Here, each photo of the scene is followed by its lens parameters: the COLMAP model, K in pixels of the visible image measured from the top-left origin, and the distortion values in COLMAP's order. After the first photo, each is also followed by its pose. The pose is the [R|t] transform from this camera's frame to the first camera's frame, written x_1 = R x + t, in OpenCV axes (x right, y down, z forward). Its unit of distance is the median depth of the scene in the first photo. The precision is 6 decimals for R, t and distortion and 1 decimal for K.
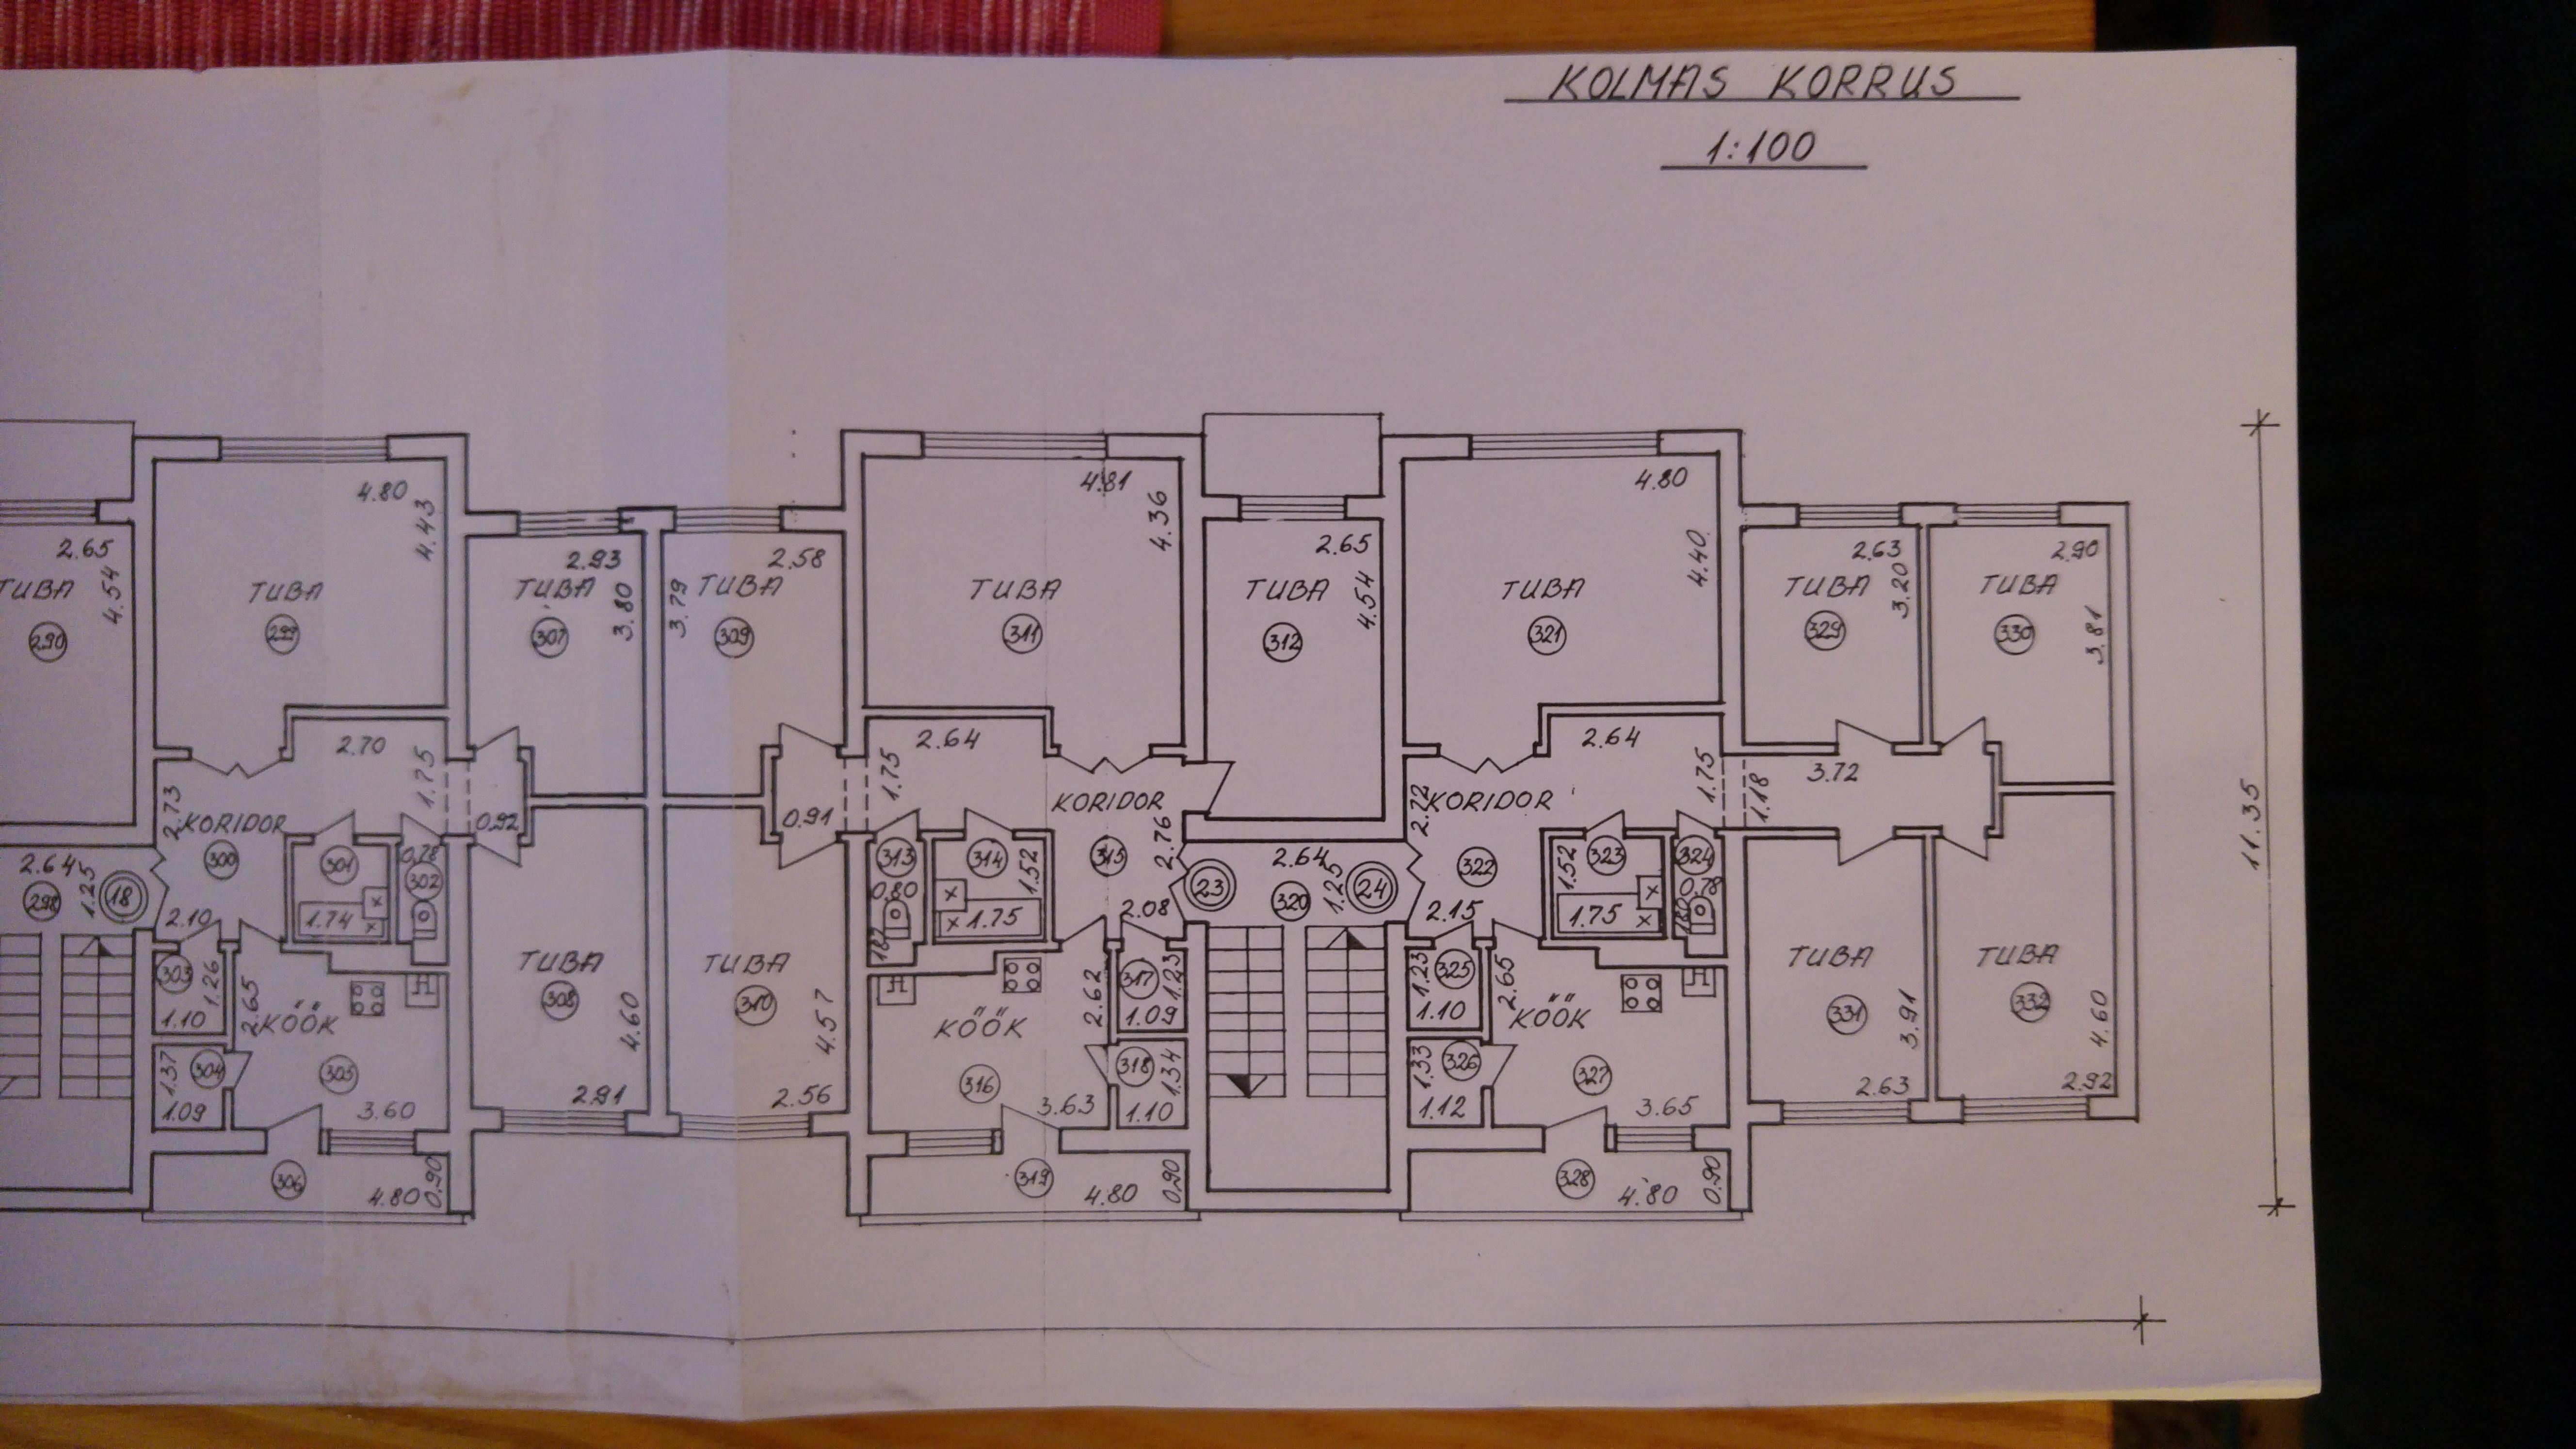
lens RADIAL K [[1229.8, 0, 1270.0], [0, 1229.8, 718.2], [0, 0, 1]] dist [-0.019235, 0.003378]
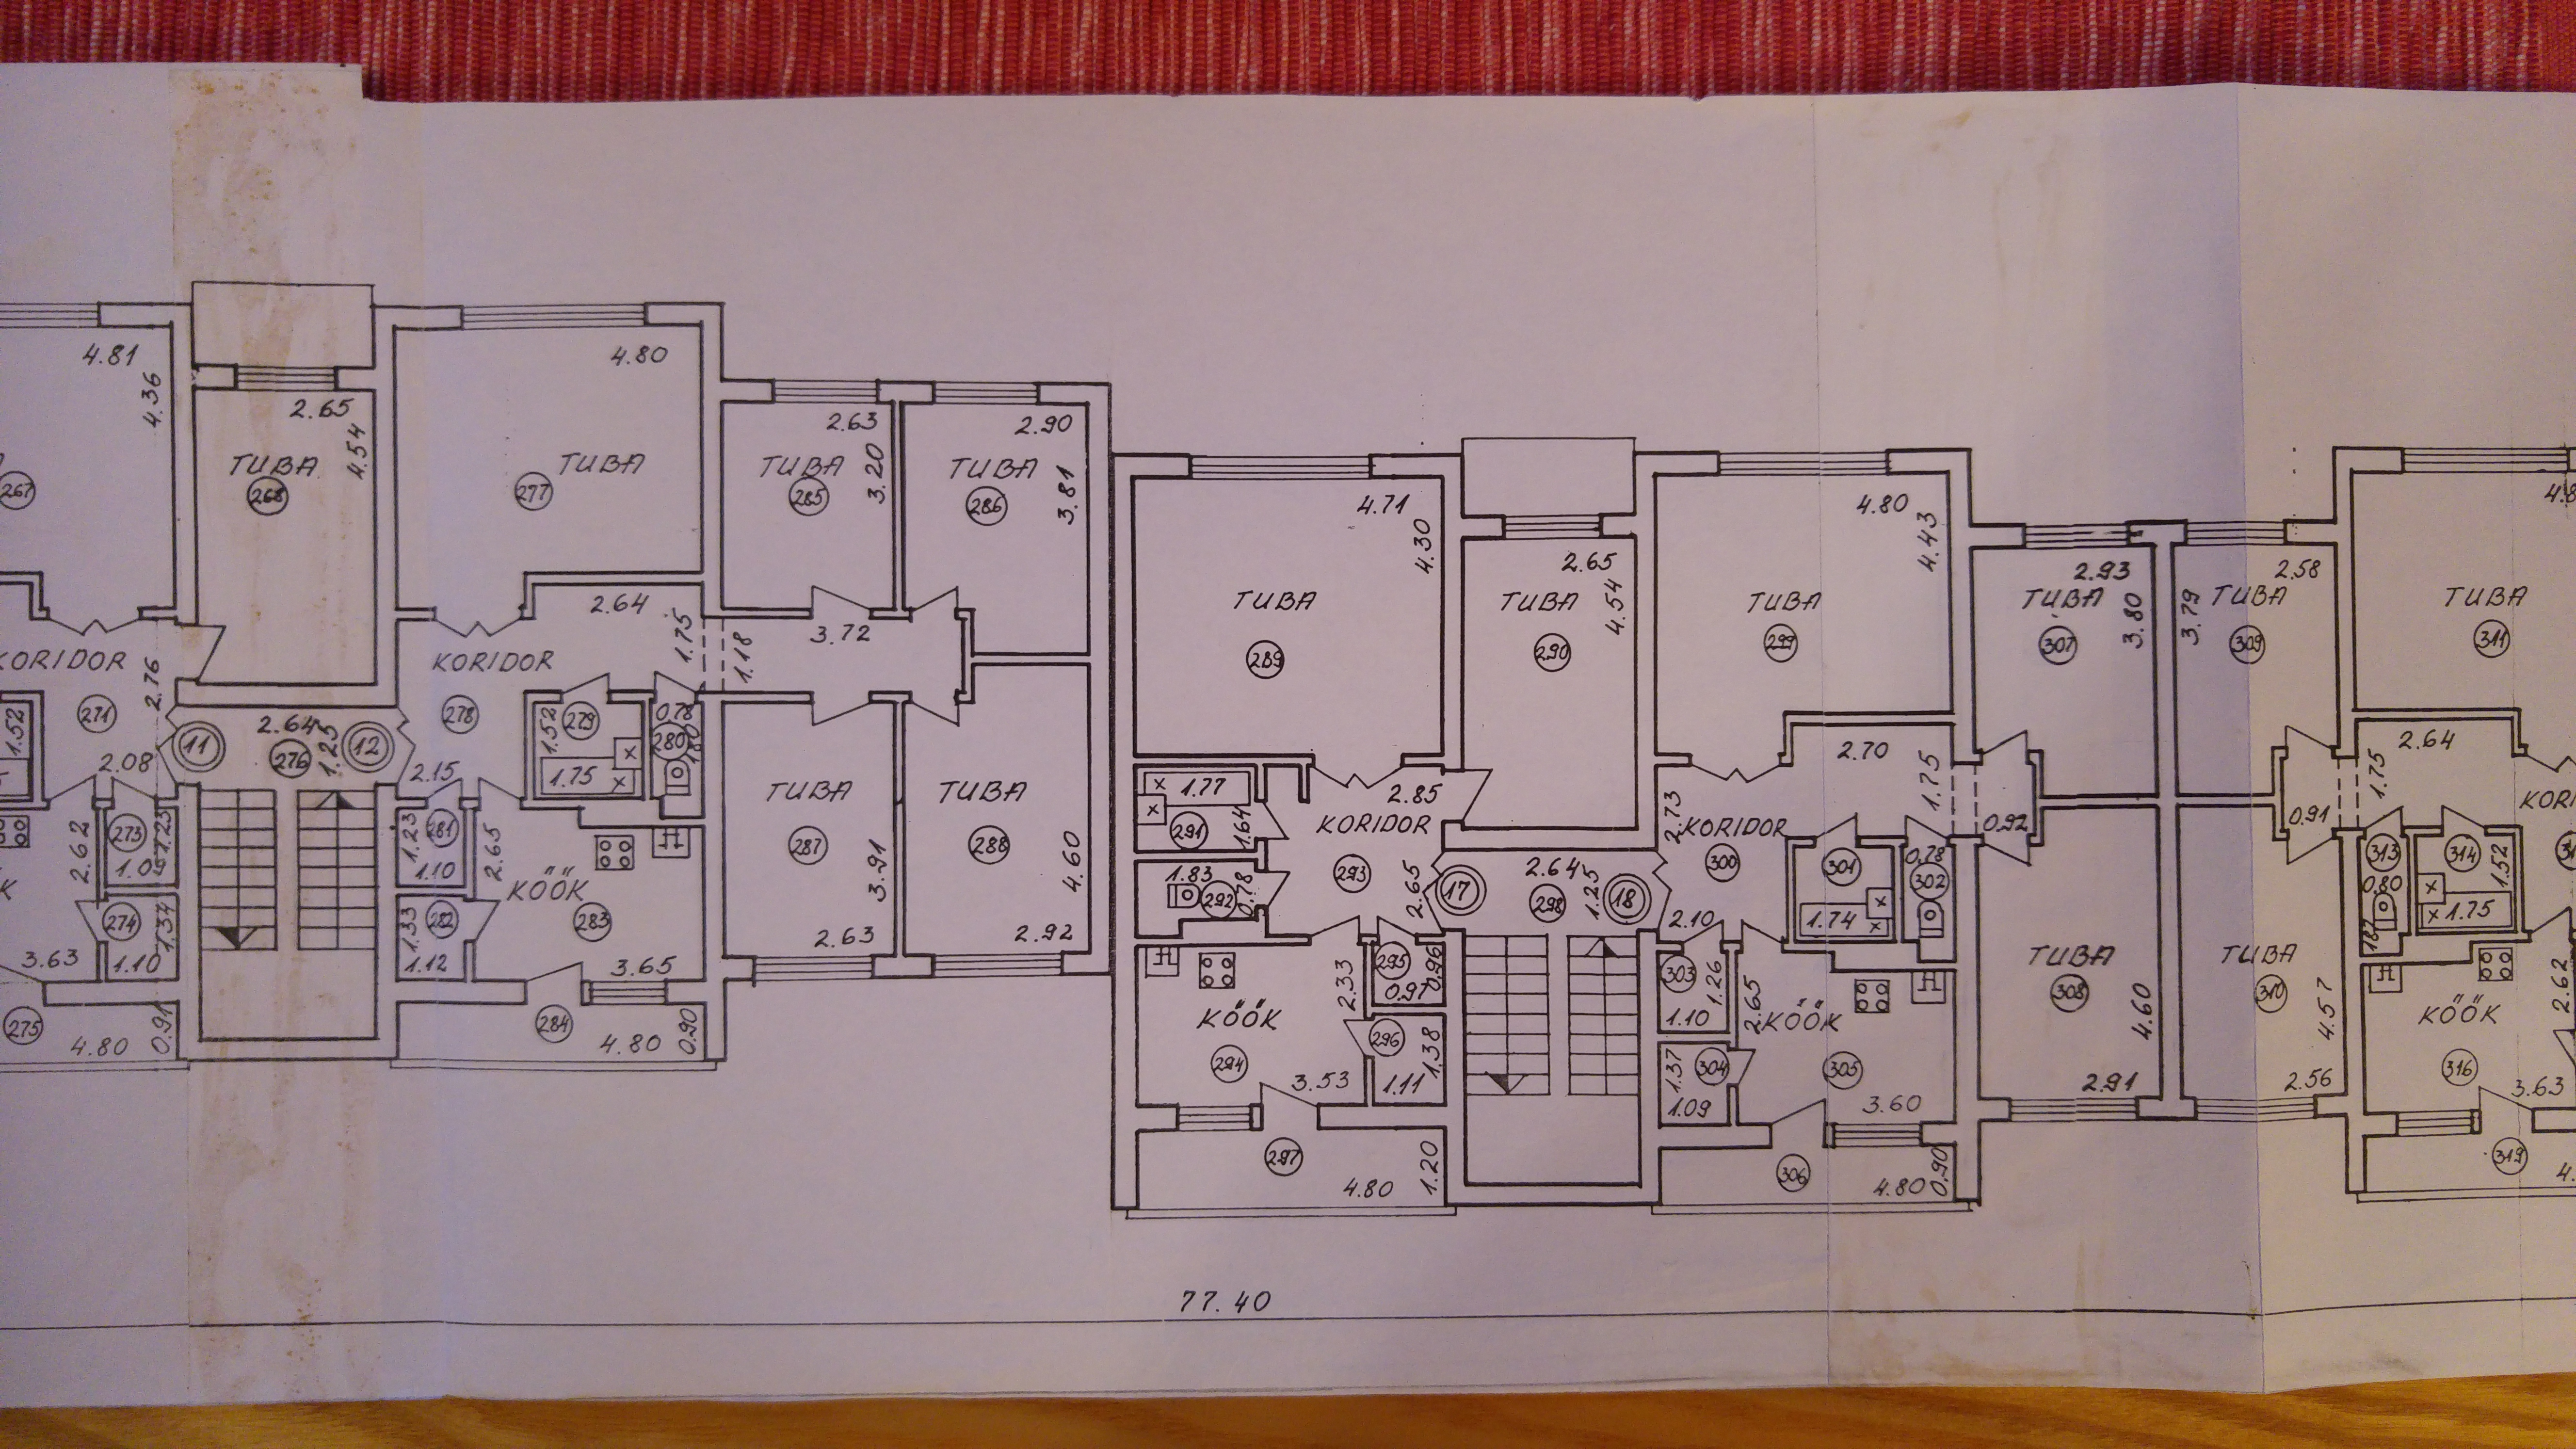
lens RADIAL K [[1229.8, 0, 1317.3], [0, 1229.8, 734.0], [0, 0, 1]] dist [-0.019235, 0.003378]
pose [[0.999985, -0.004296, -0.003281, -1.214374], [0.004286, 0.999987, -0.002931, 0.010540], [0.003294, 0.002917, 0.999990, -0.045420]]
